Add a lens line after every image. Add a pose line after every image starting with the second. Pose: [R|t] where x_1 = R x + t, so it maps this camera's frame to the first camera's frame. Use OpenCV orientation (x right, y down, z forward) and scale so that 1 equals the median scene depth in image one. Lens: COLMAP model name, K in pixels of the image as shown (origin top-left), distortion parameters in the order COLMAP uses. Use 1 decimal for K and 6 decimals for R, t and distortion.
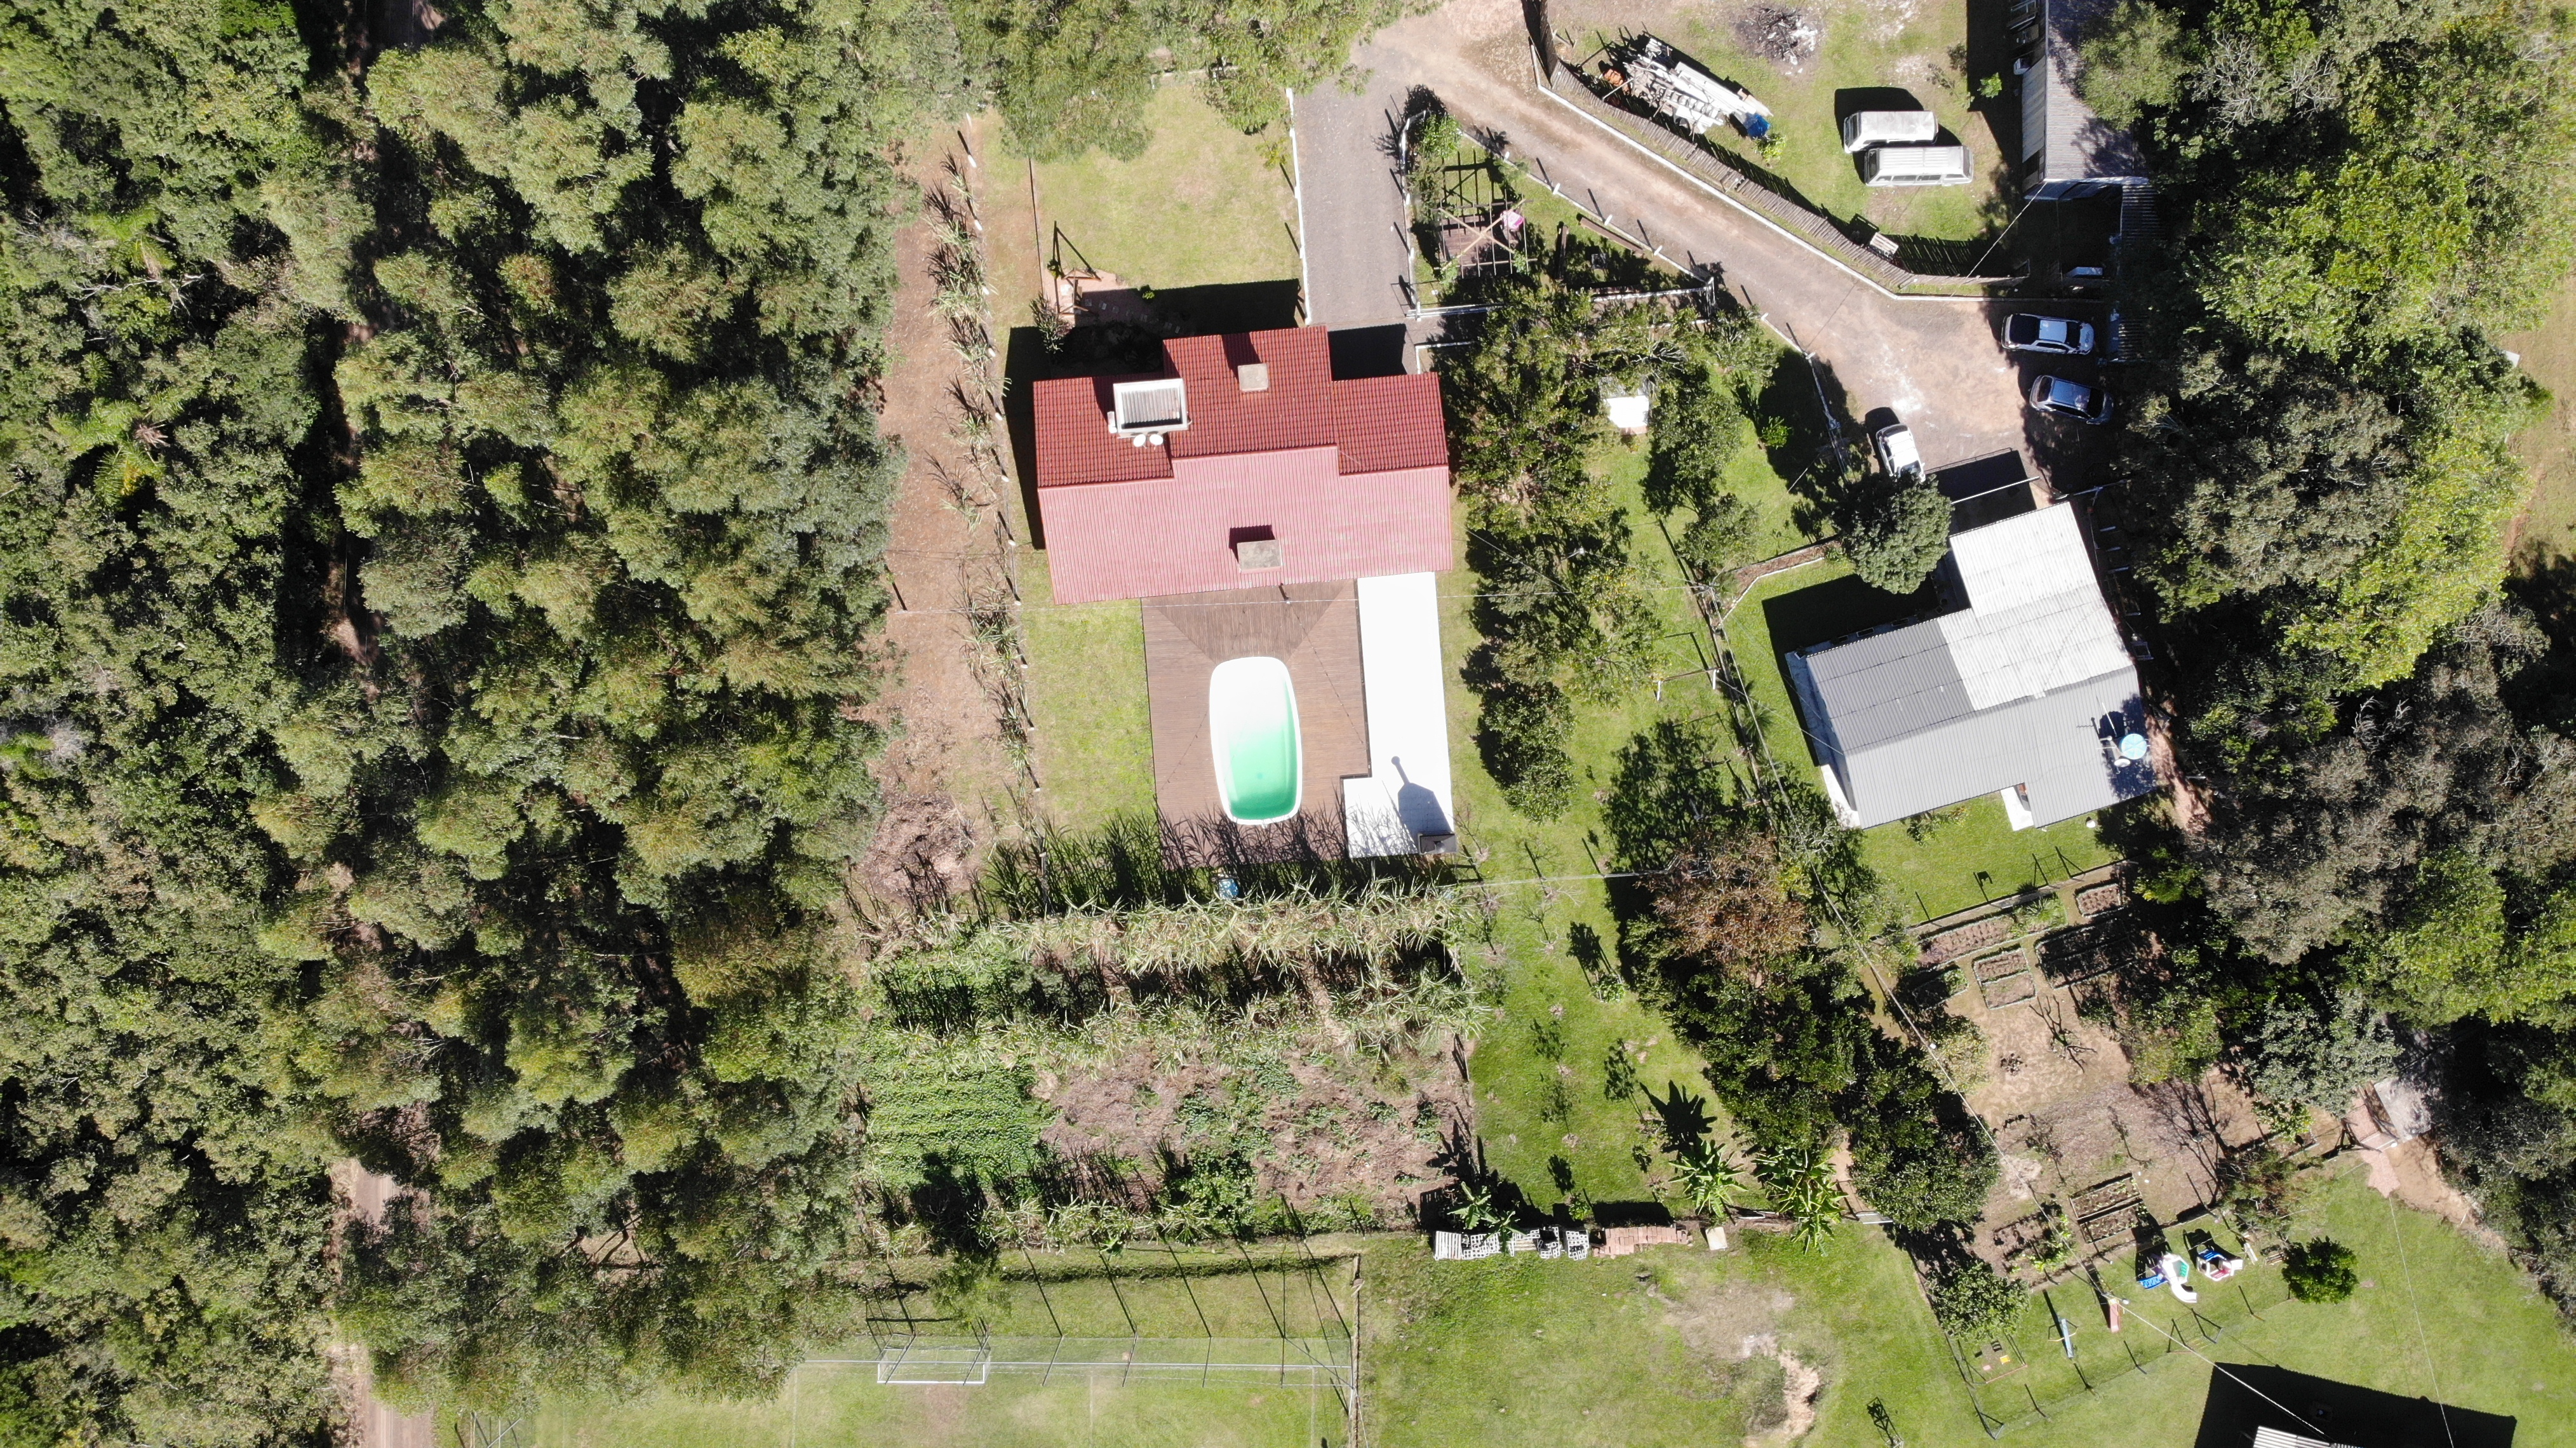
lens RADIAL K [[1868.0, 0, 1285.3], [0, 1868.0, 713.1], [0, 0, 1]] dist [0.112171, -0.247730]
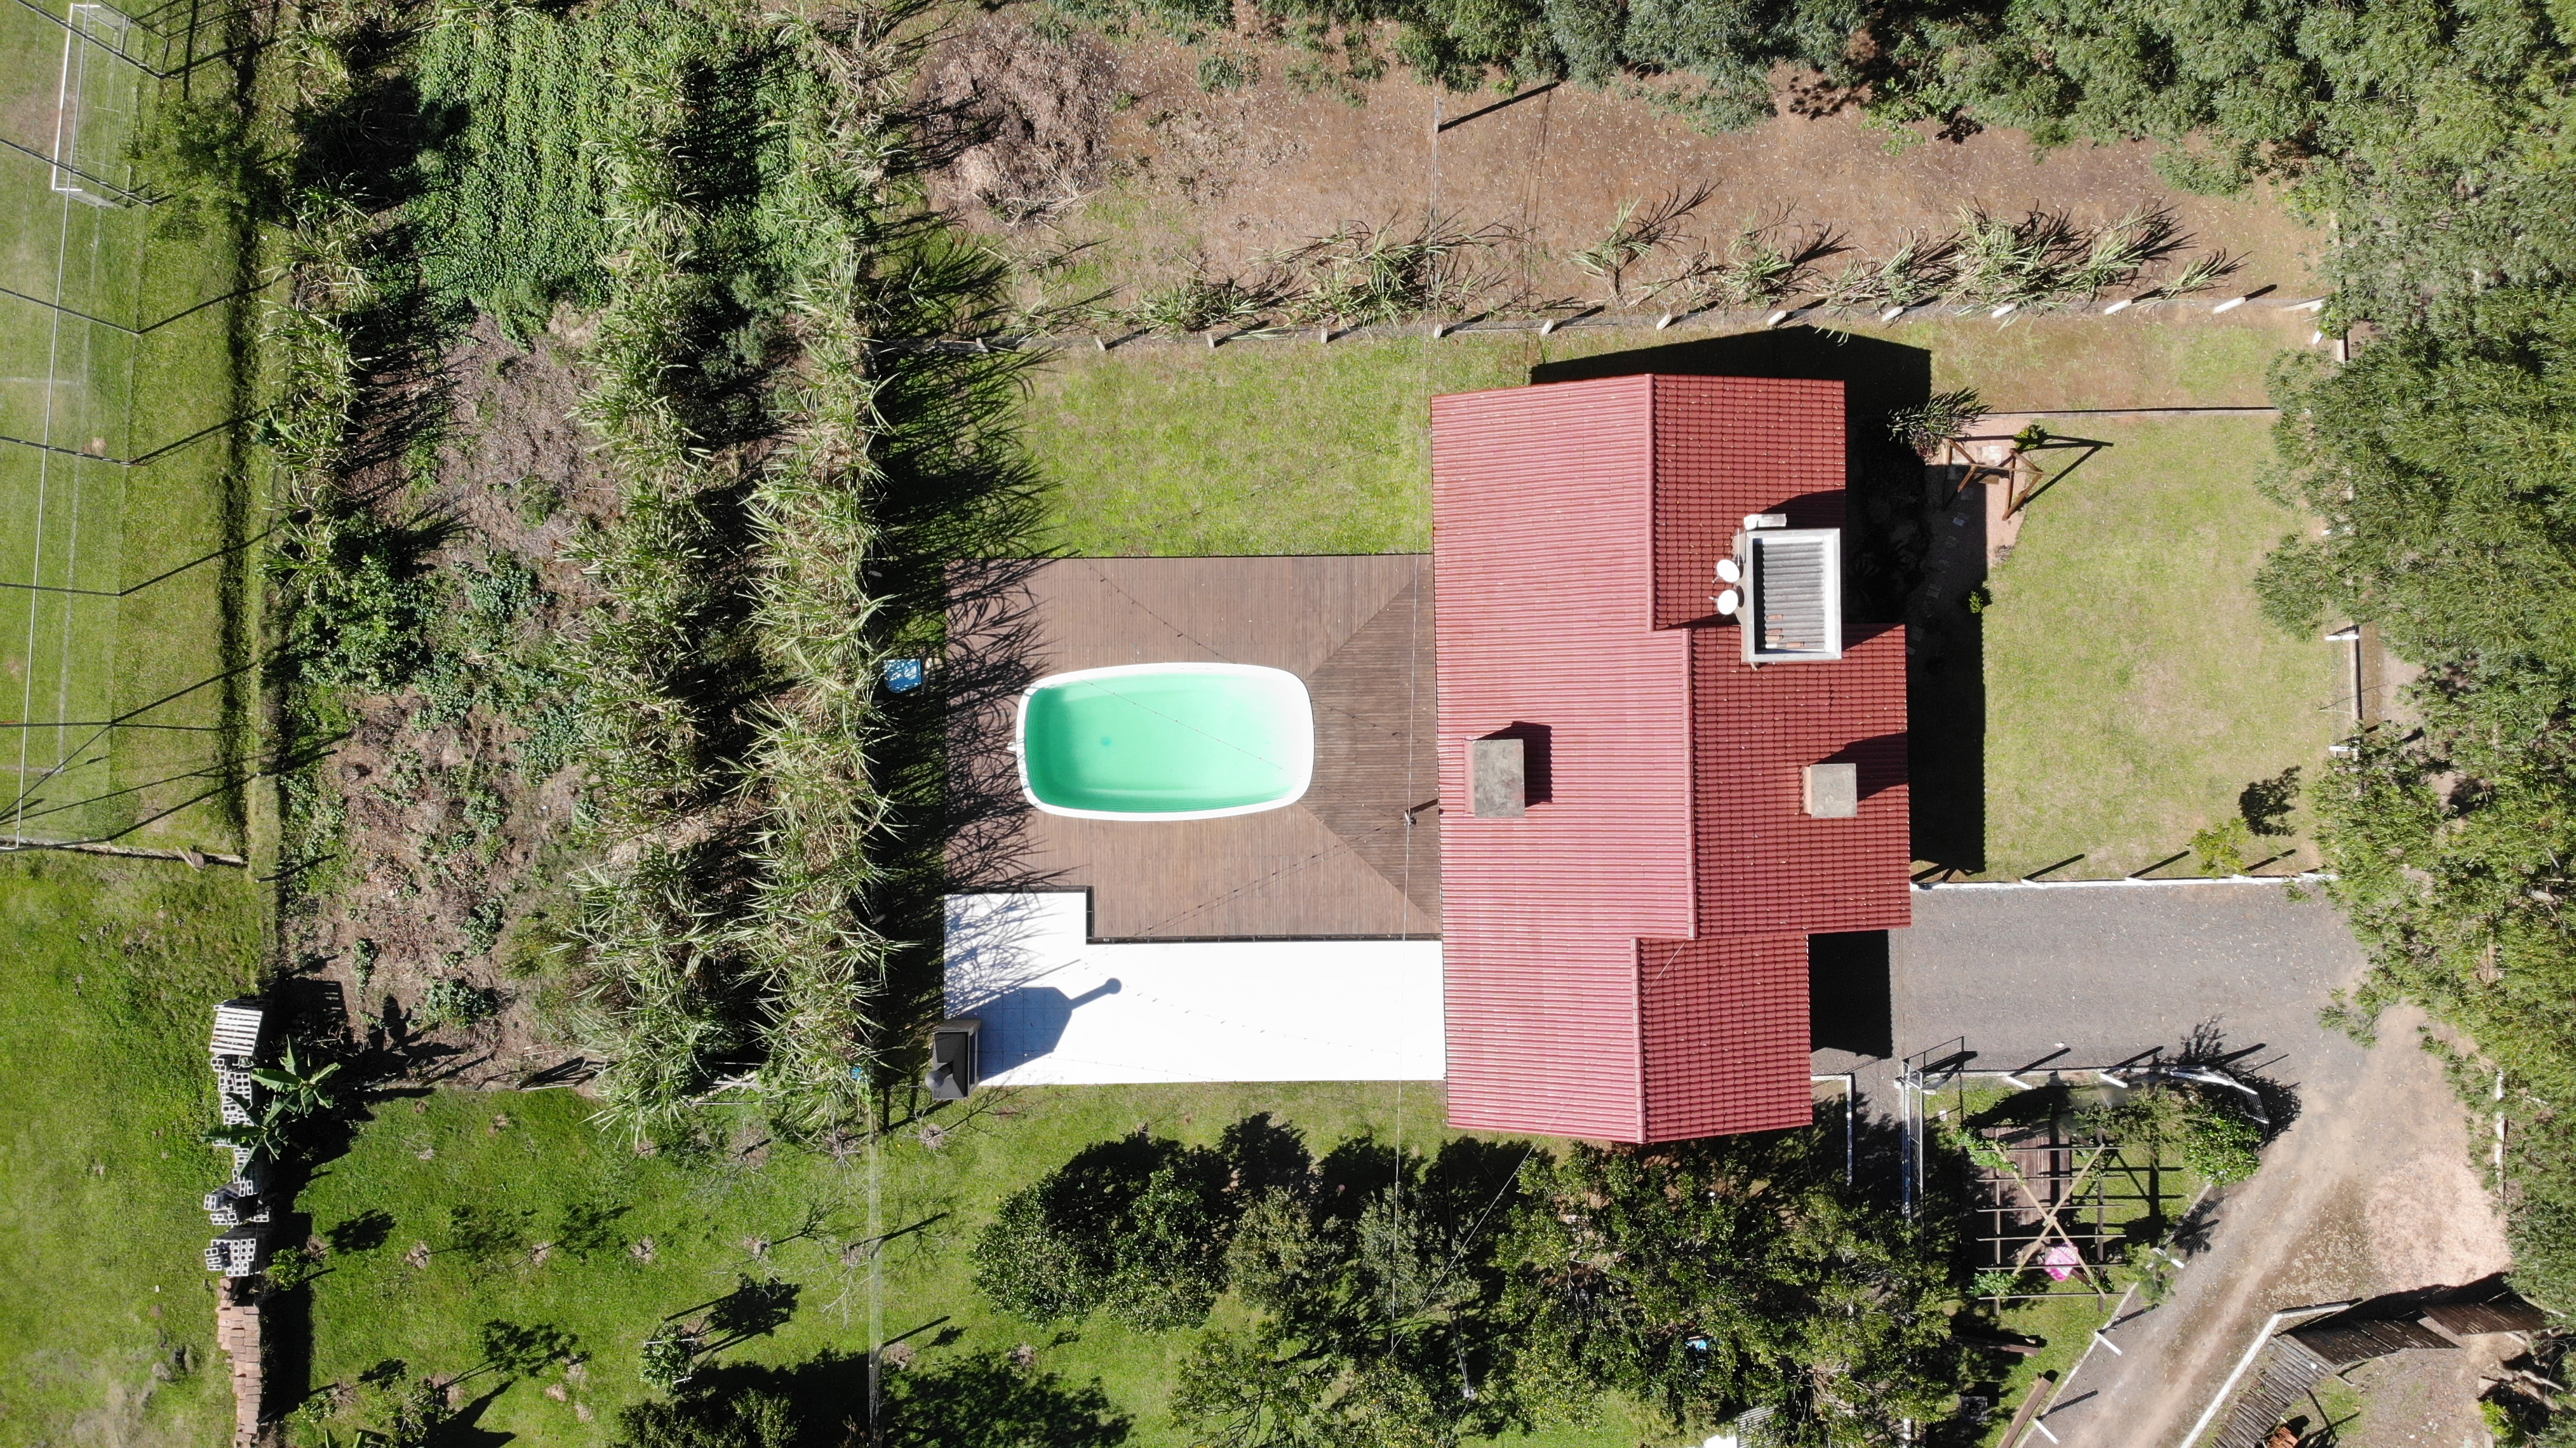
lens RADIAL K [[1797.1, 0, 1280.6], [0, 1797.1, 708.6], [0, 0, 1]] dist [0.001128, -0.072882]
pose [[-0.065394, 0.997640, 0.020948, -0.040148], [-0.997826, -0.065549, 0.006790, -0.023774], [0.008147, -0.020458, 0.999758, 0.477727]]
